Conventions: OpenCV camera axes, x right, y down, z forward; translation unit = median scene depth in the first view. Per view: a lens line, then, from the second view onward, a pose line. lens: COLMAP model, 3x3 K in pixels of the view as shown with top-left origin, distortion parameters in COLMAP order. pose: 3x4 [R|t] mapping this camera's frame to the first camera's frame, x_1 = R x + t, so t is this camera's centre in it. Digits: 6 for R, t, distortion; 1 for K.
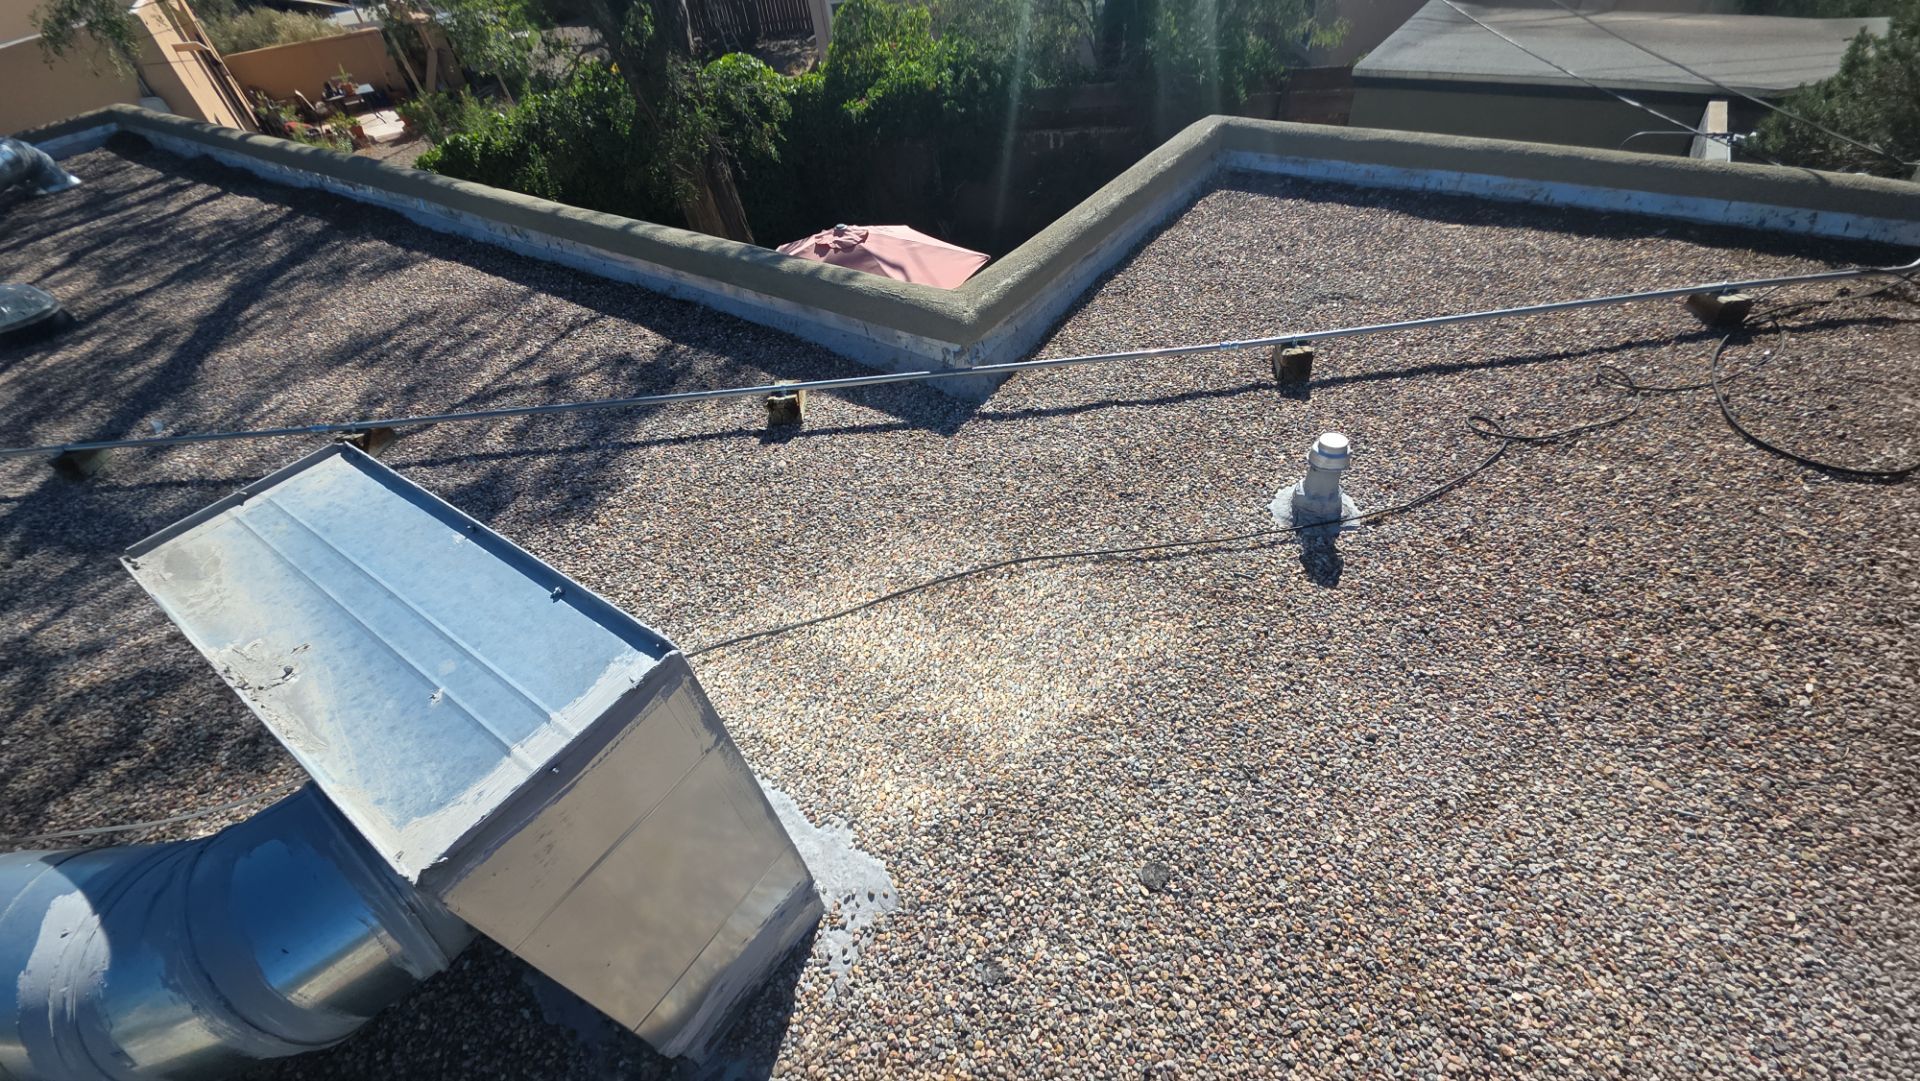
lens RADIAL K [[760.9, 0, 972.8], [0, 760.9, 544.7], [0, 0, 1]] dist [0.007456, -0.007052]
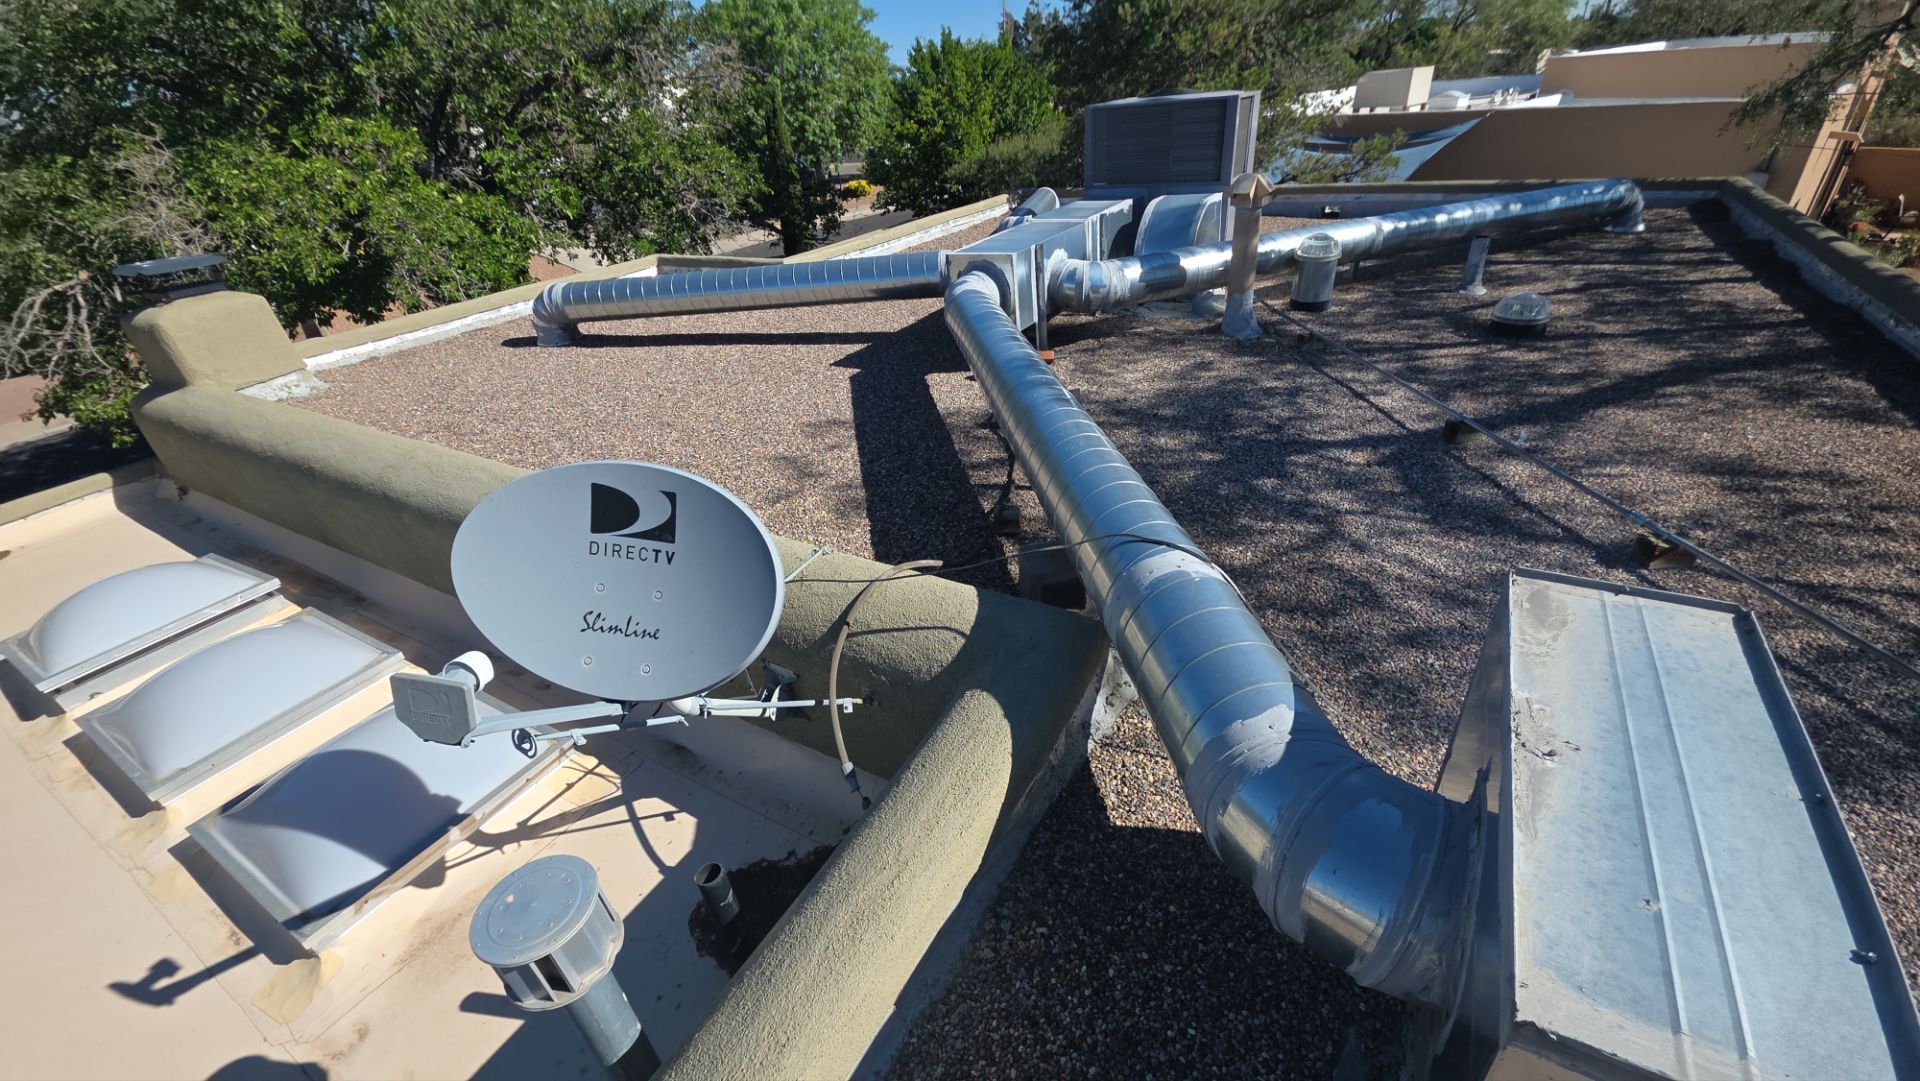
lens RADIAL K [[760.9, 0, 965.7], [0, 760.9, 545.5], [0, 0, 1]] dist [0.007456, -0.007052]
pose [[0.069819, 0.569103, -0.819297, -0.062758], [-0.624177, 0.665587, 0.409142, 0.012053], [0.778157, 0.482821, 0.401691, -0.065046]]
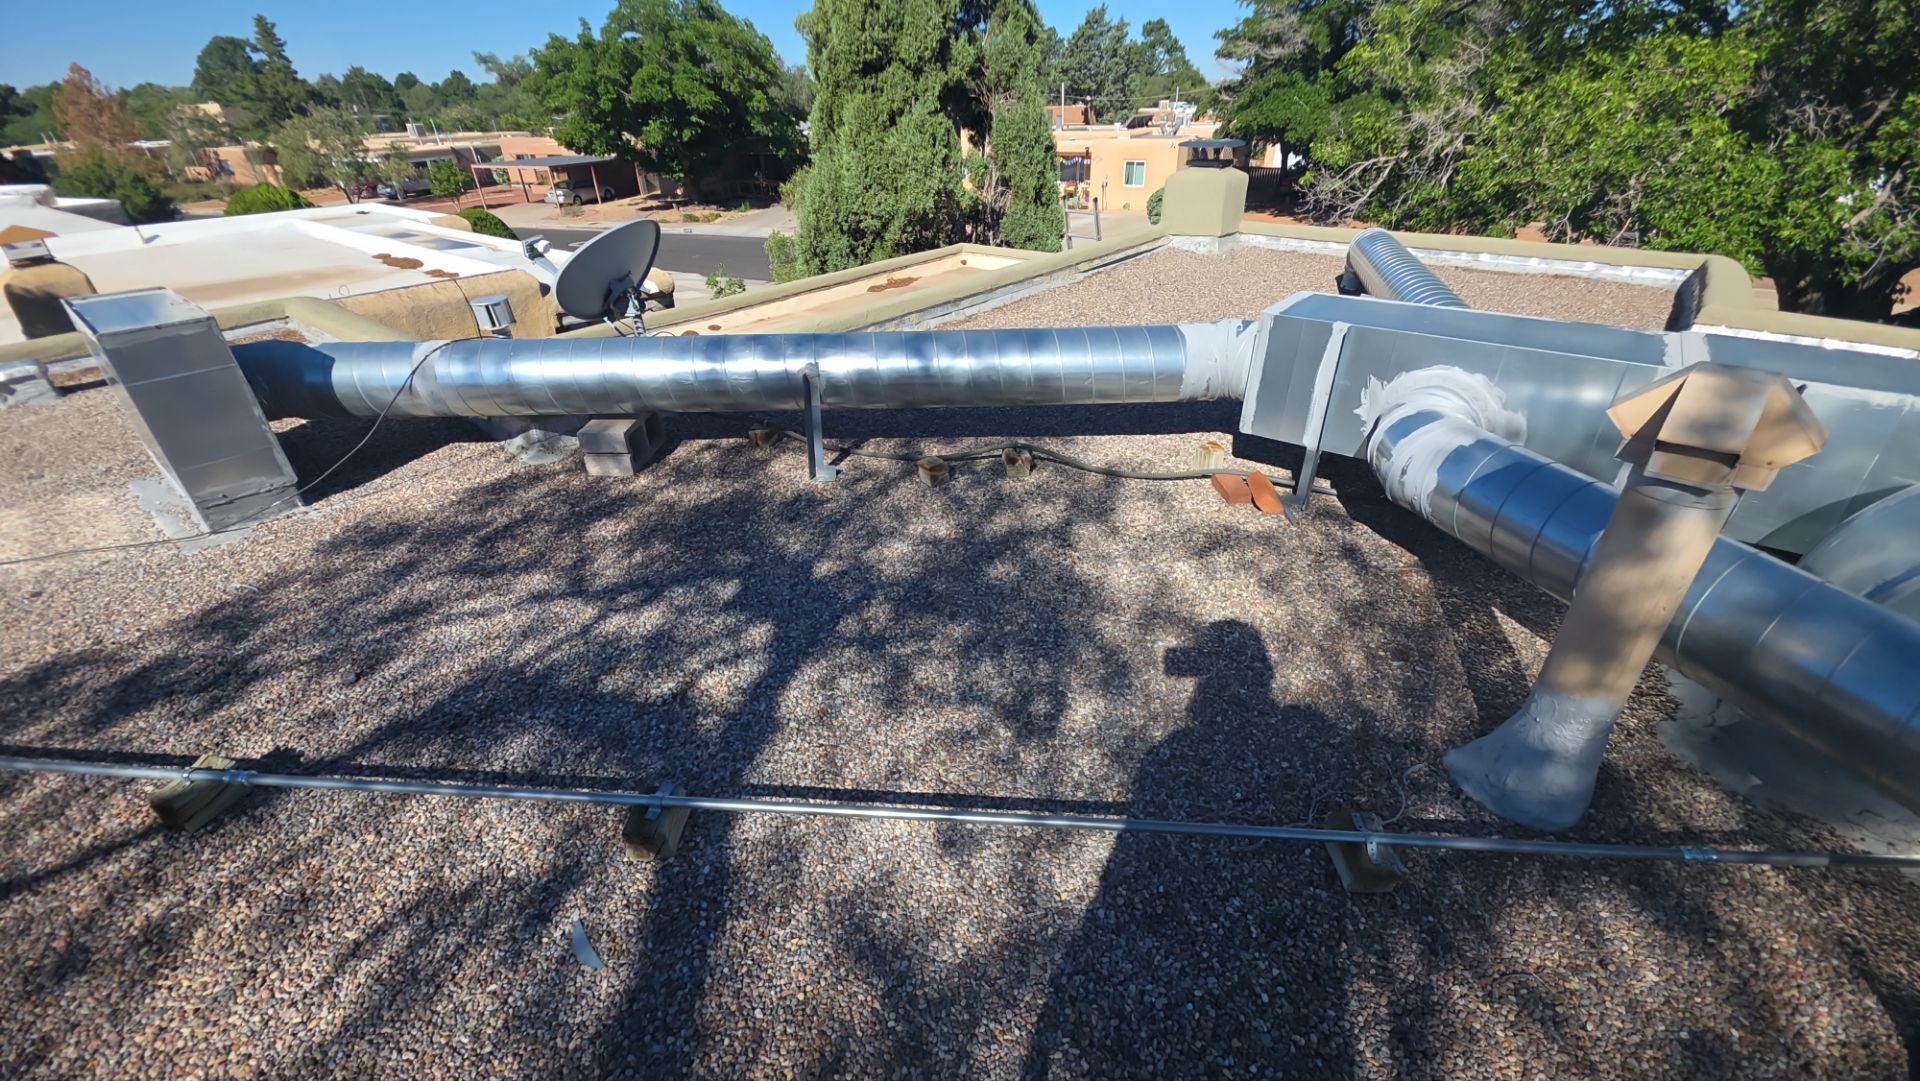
lens RADIAL K [[760.9, 0, 975.4], [0, 760.9, 555.2], [0, 0, 1]] dist [0.007456, -0.007052]
pose [[-0.992814, 0.036687, 0.113906, -1.332976], [0.119611, 0.274618, 0.954085, -0.643626], [0.003722, 0.960853, -0.277033, 0.852489]]
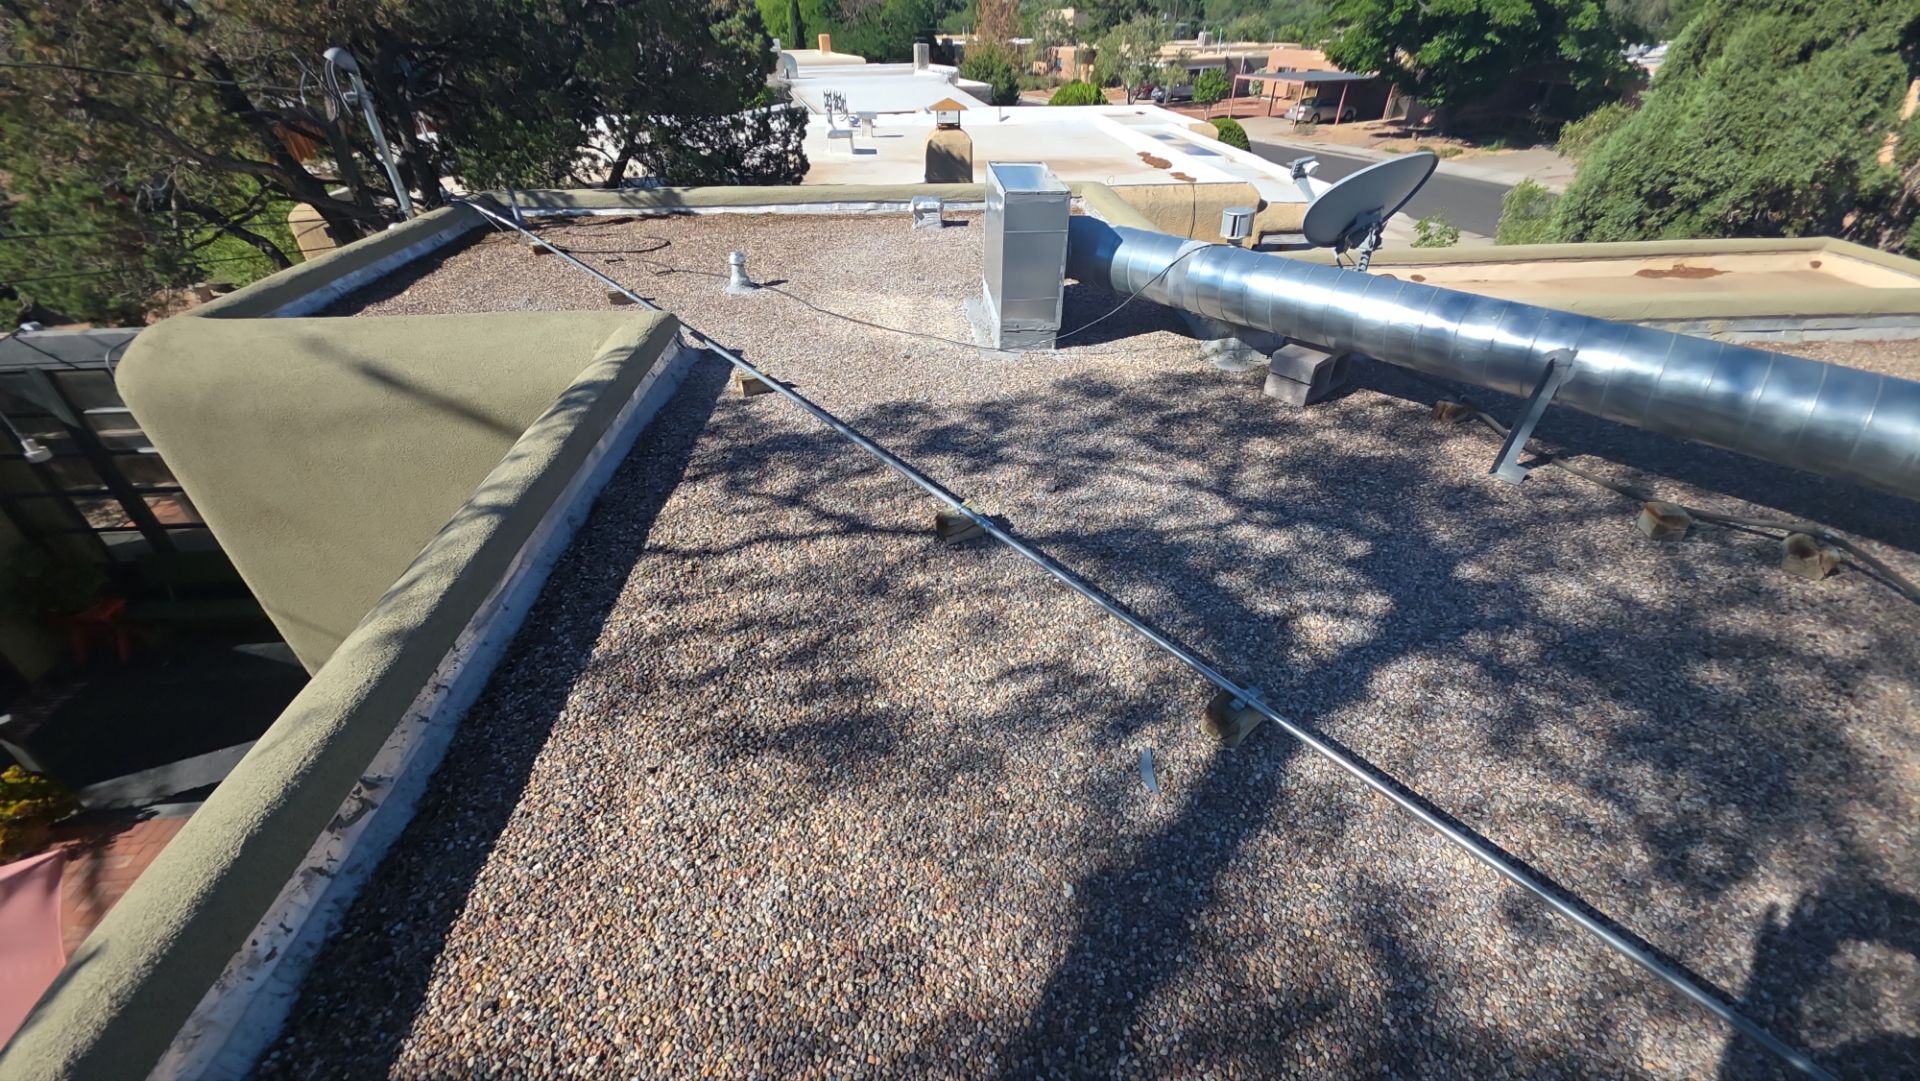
lens RADIAL K [[760.9, 0, 965.2], [0, 760.9, 556.6], [0, 0, 1]] dist [0.007456, -0.007052]
pose [[-0.620547, -0.387341, 0.681828, -1.269760], [0.571491, 0.371991, 0.731452, -0.709875], [-0.536955, 0.843558, -0.009476, 0.899537]]
